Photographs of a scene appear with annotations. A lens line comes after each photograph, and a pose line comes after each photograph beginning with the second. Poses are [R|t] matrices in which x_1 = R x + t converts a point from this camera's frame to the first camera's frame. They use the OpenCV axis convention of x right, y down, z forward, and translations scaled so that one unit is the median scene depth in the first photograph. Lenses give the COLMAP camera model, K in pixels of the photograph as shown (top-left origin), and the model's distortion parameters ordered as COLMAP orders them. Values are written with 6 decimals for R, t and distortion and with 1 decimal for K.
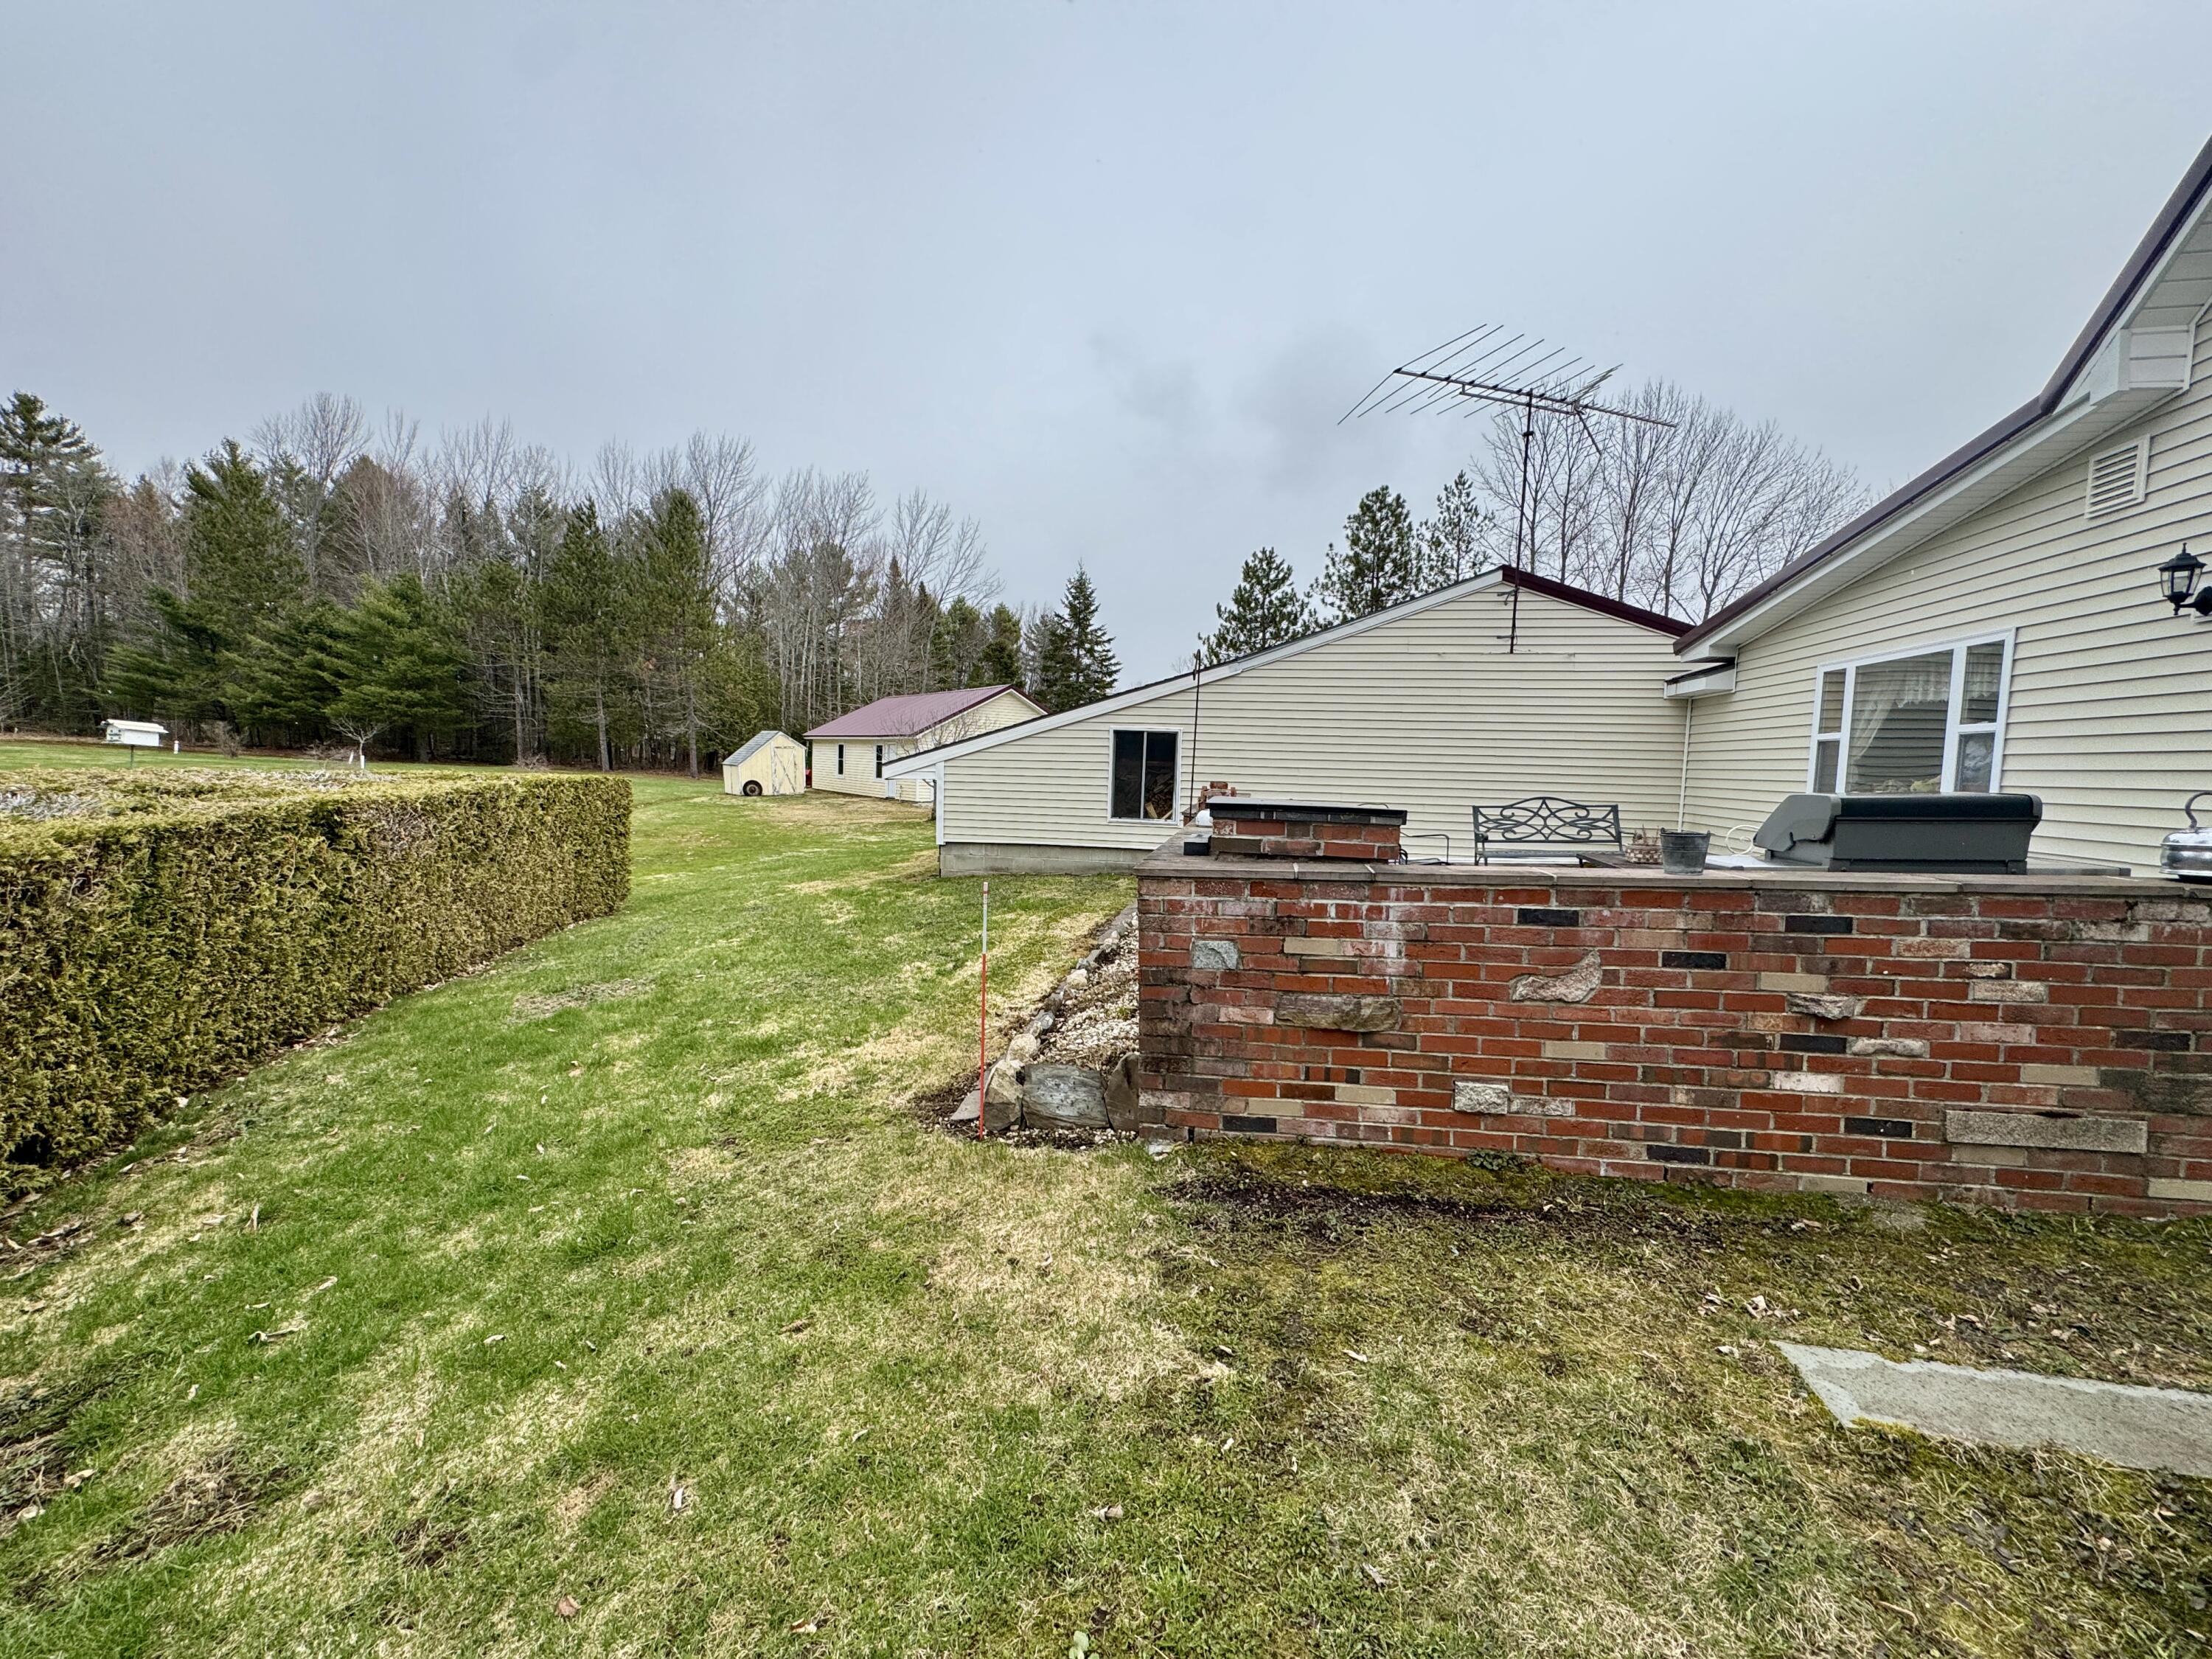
lens RADIAL K [[891.3, 0, 1096.3], [0, 891.3, 822.8], [0, 0, 1]] dist [0.000933, 0.000691]
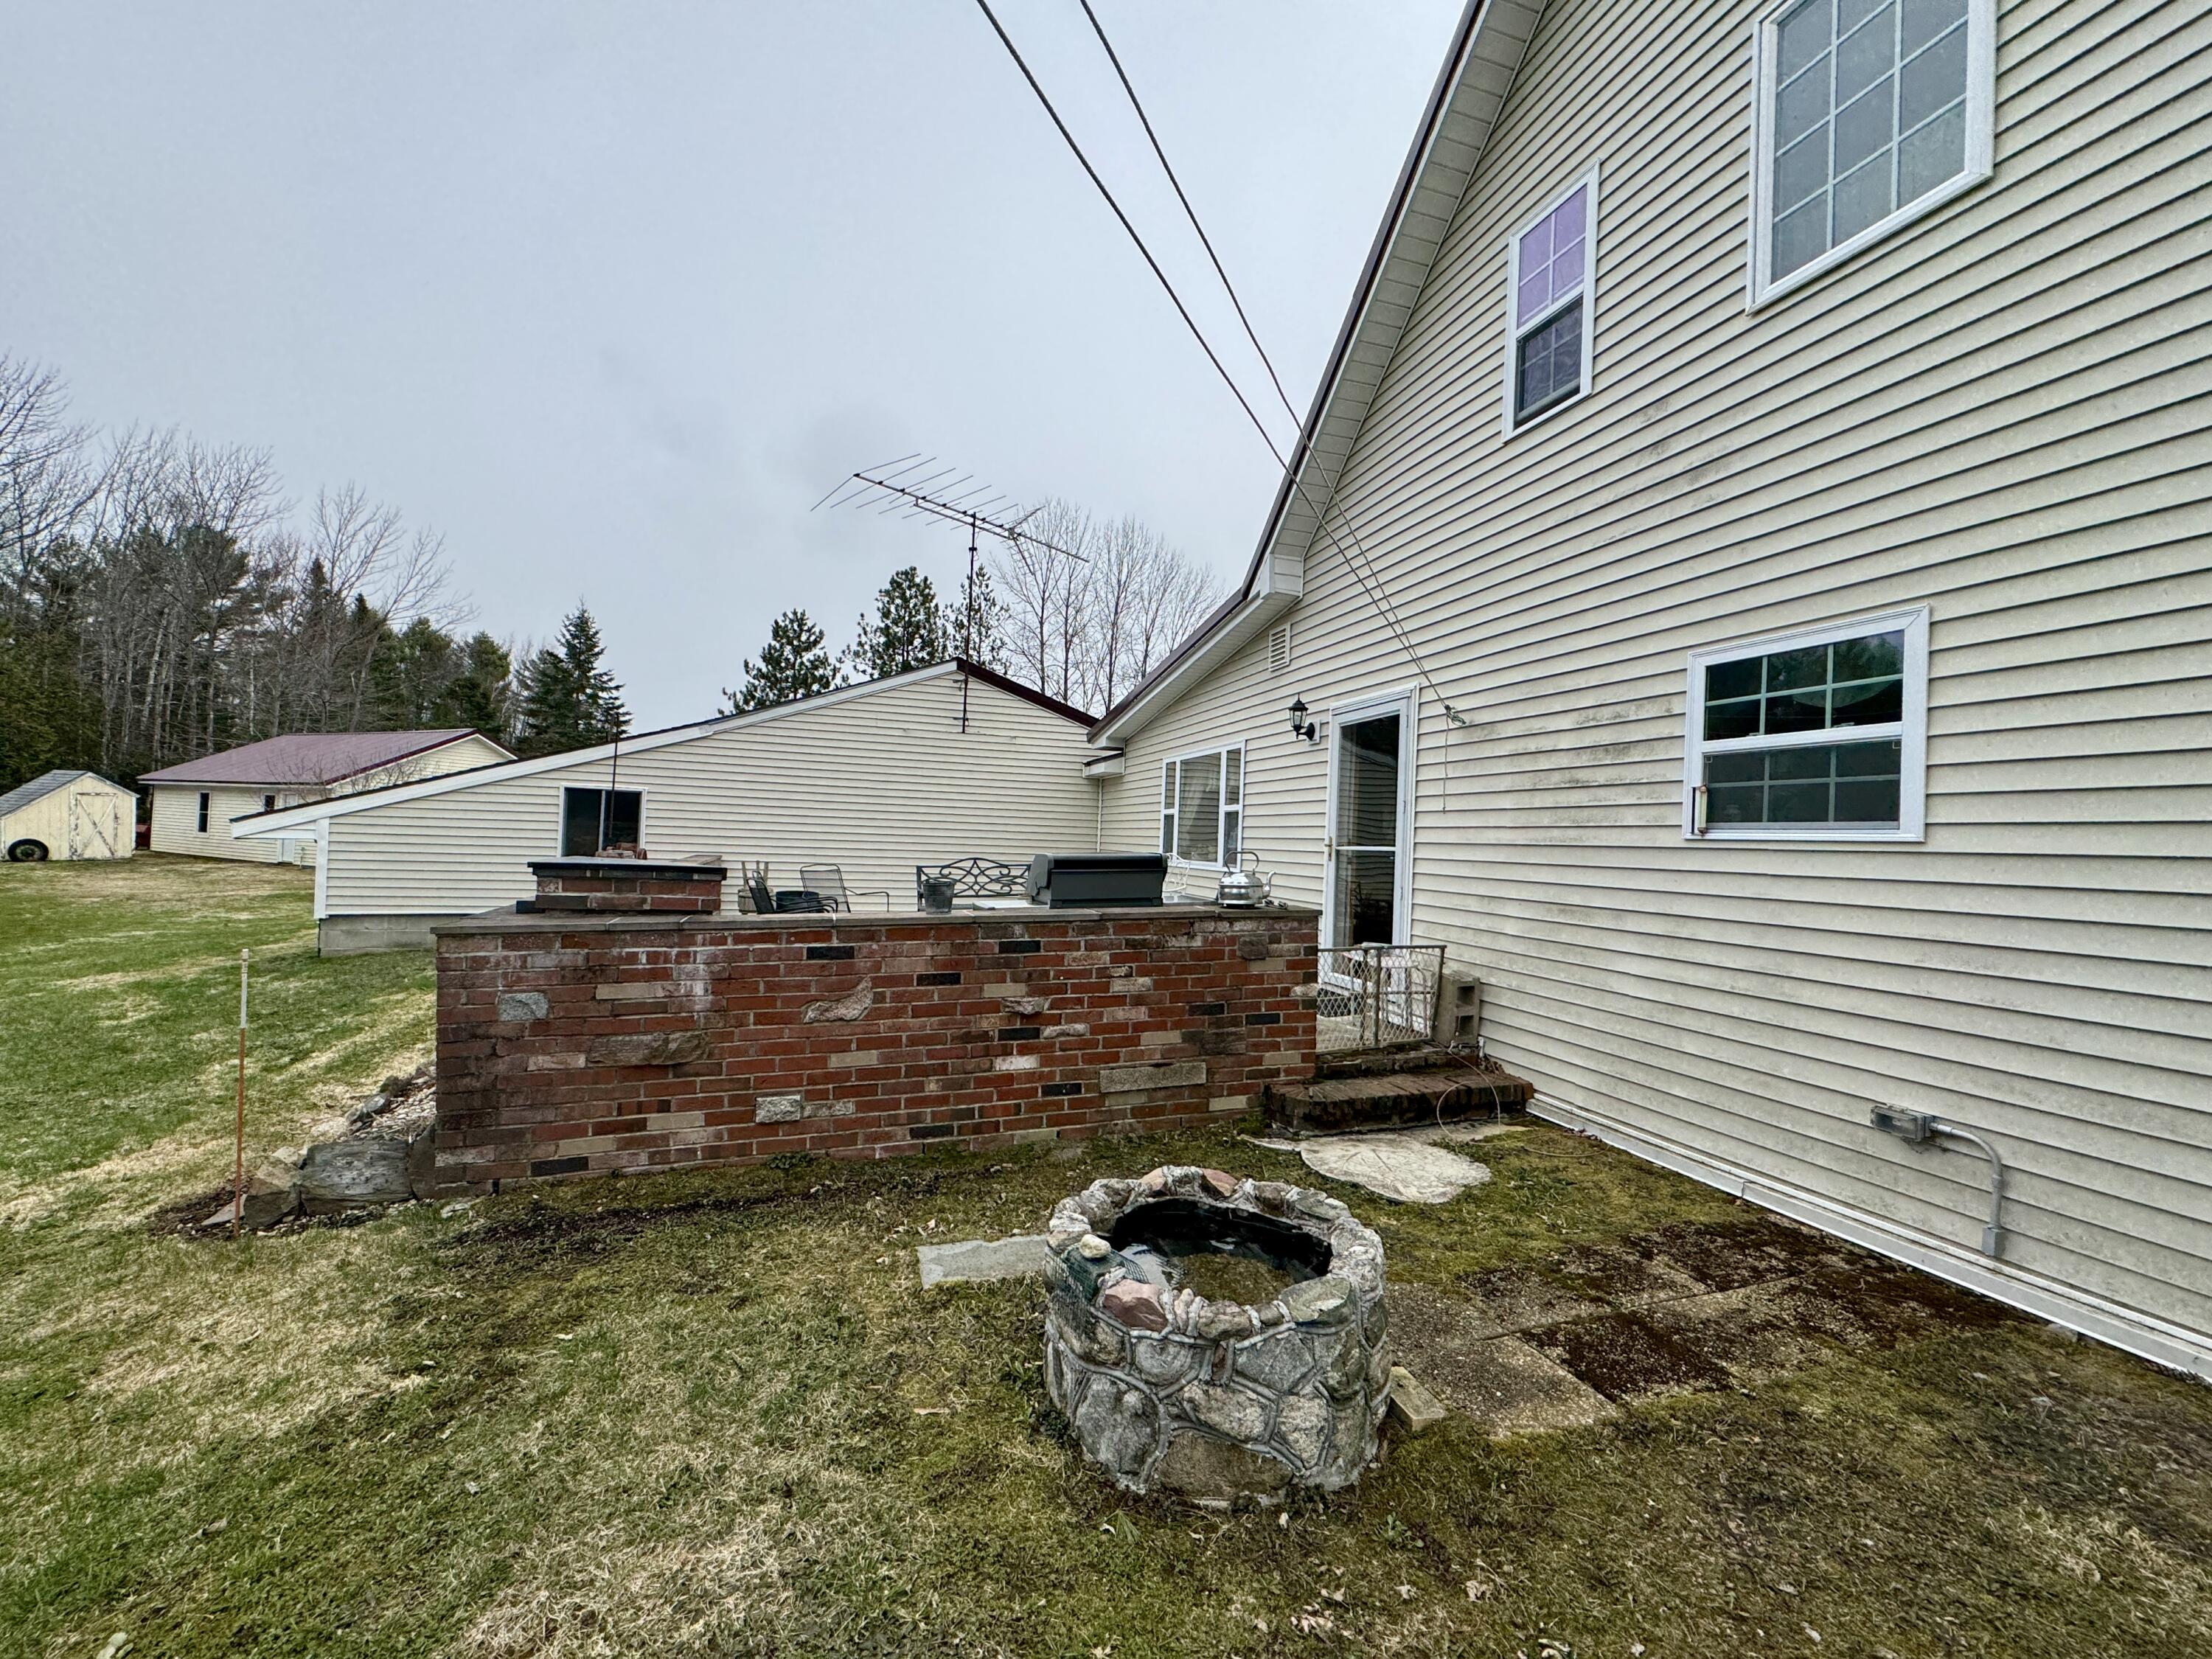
lens RADIAL K [[891.8, 0, 1102.3], [0, 891.8, 825.5], [0, 0, 1]] dist [-0.001371, 0.000828]
pose [[0.877718, 0.014161, 0.478968, 0.031901], [0.018210, 0.997855, -0.062872, 0.001896], [-0.478831, 0.063906, 0.875578, -0.036652]]
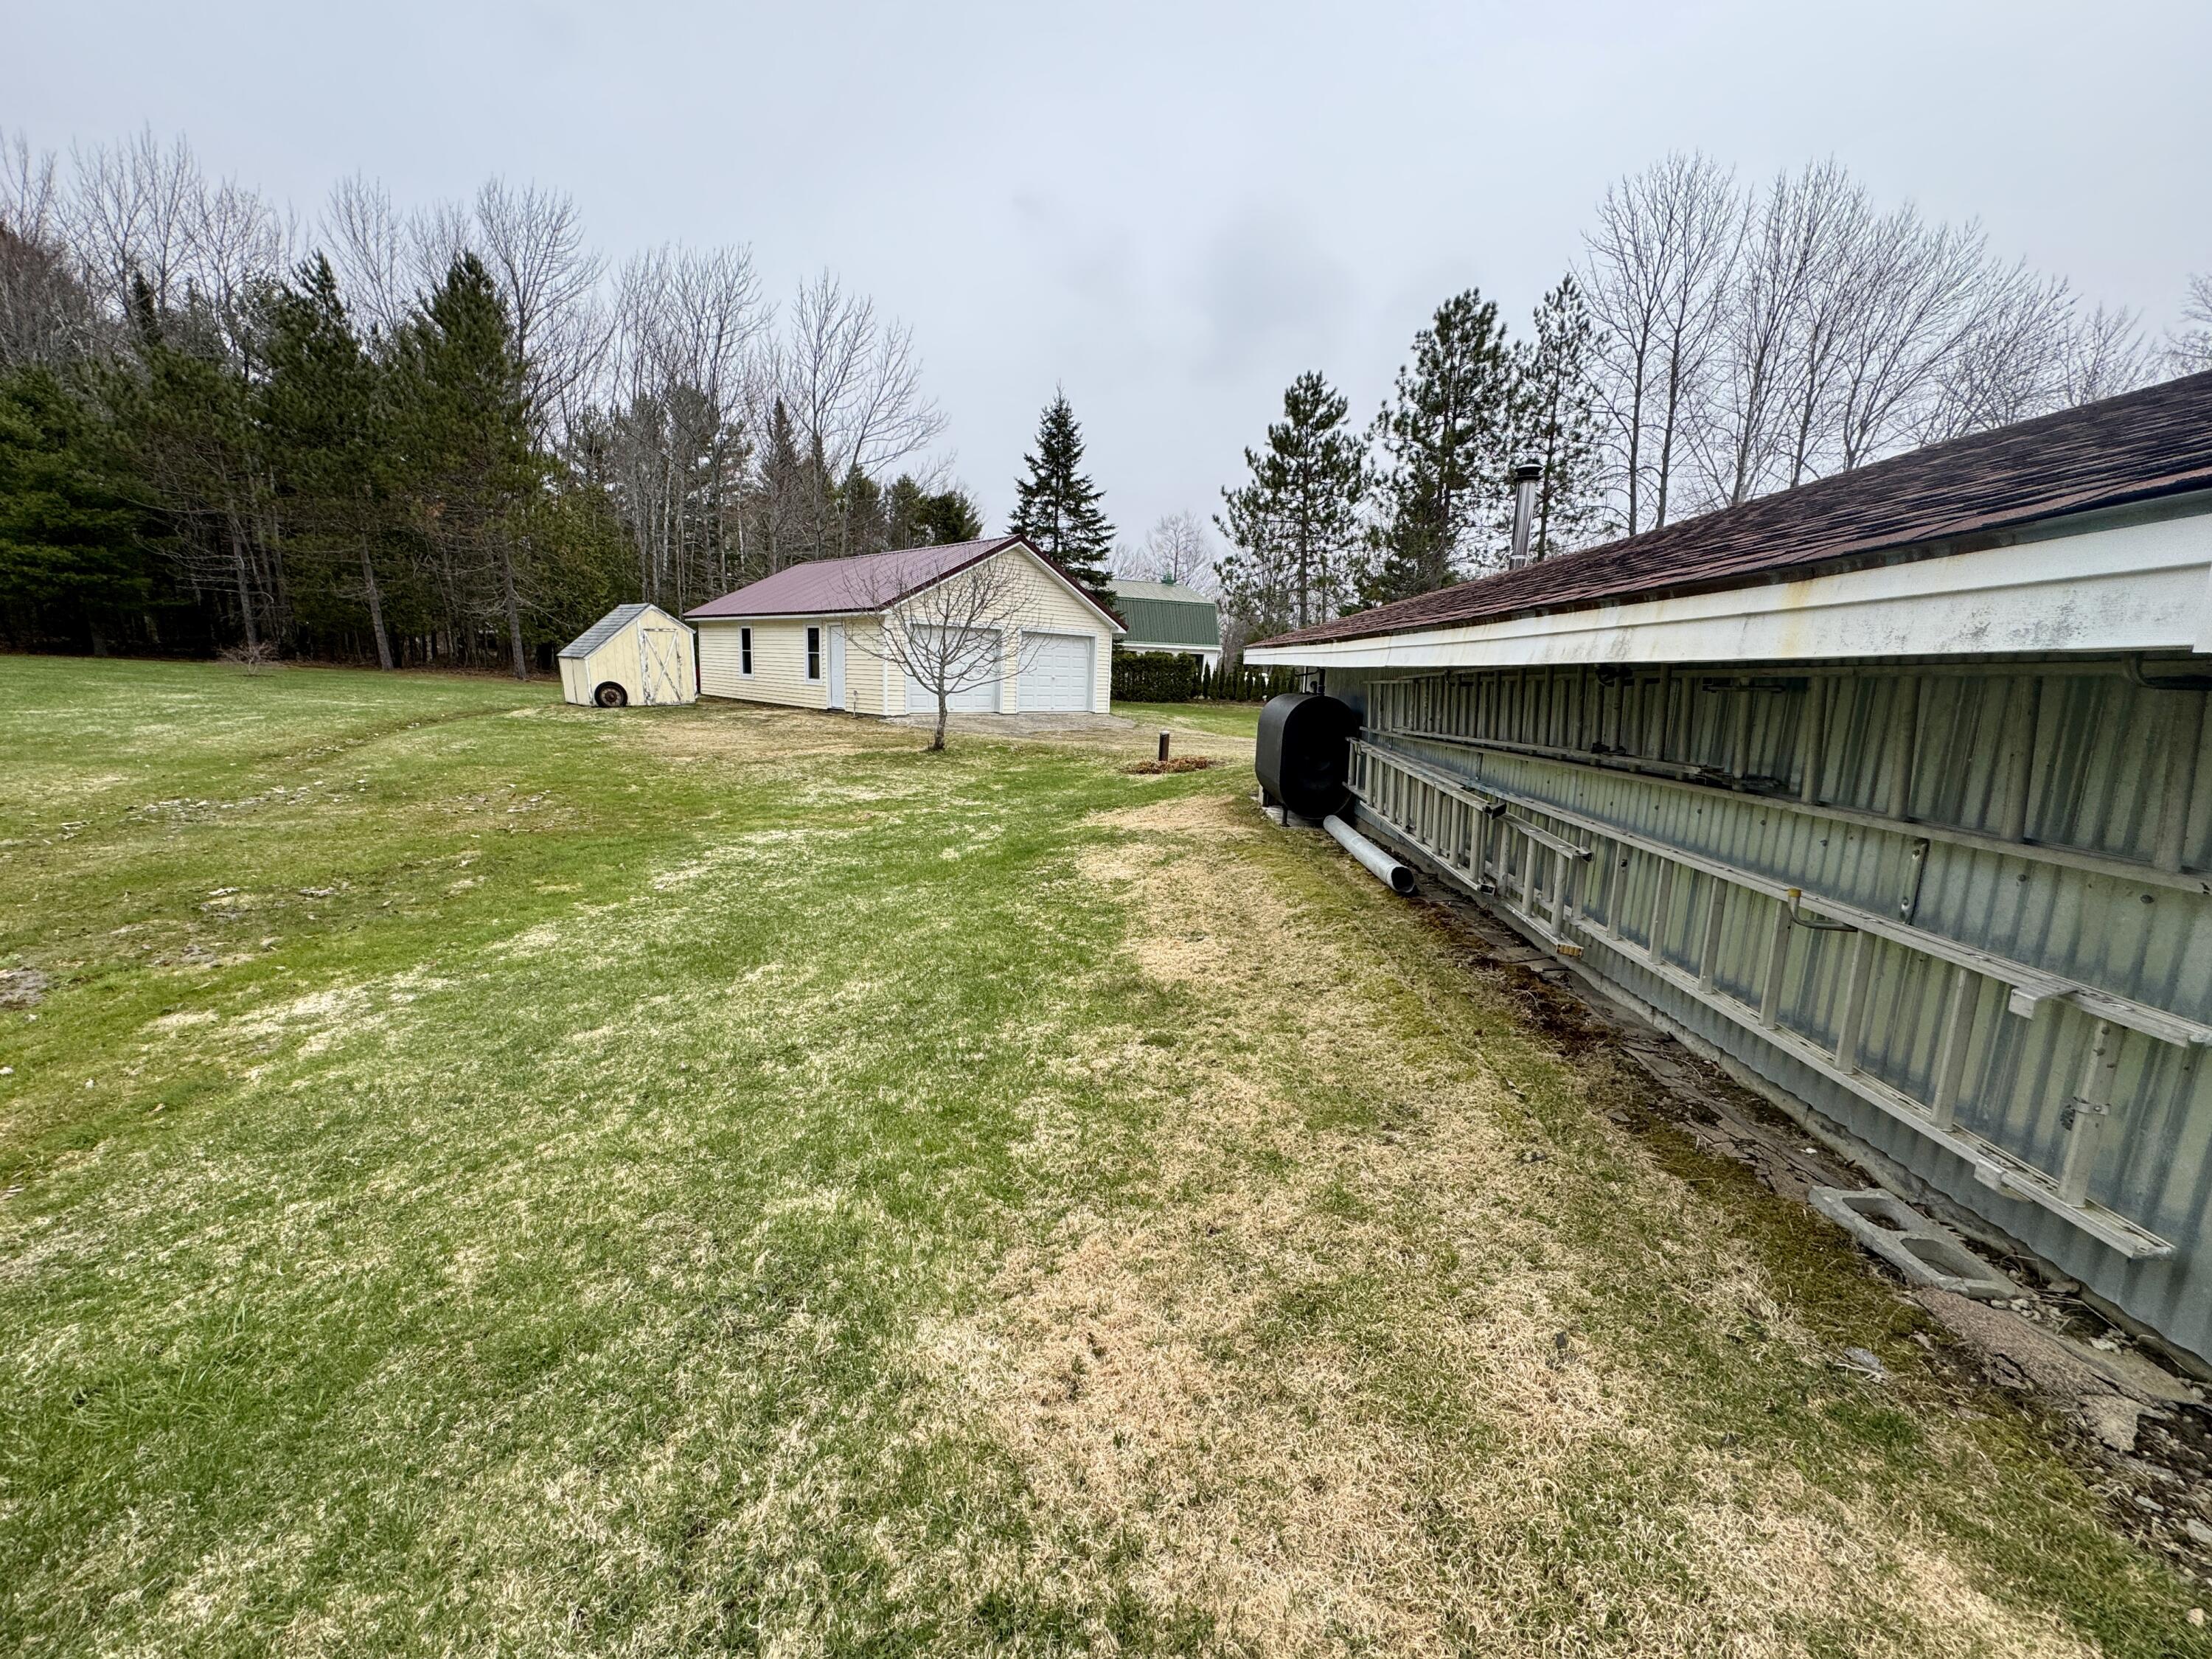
lens RADIAL K [[891.3, 0, 1096.3], [0, 891.3, 822.8], [0, 0, 1]] dist [0.000933, 0.000691]
pose [[0.991255, -0.019064, 0.130576, -0.189593], [0.005032, 0.994250, 0.106961, -0.021204], [-0.131865, -0.105369, 0.985652, 0.474766]]
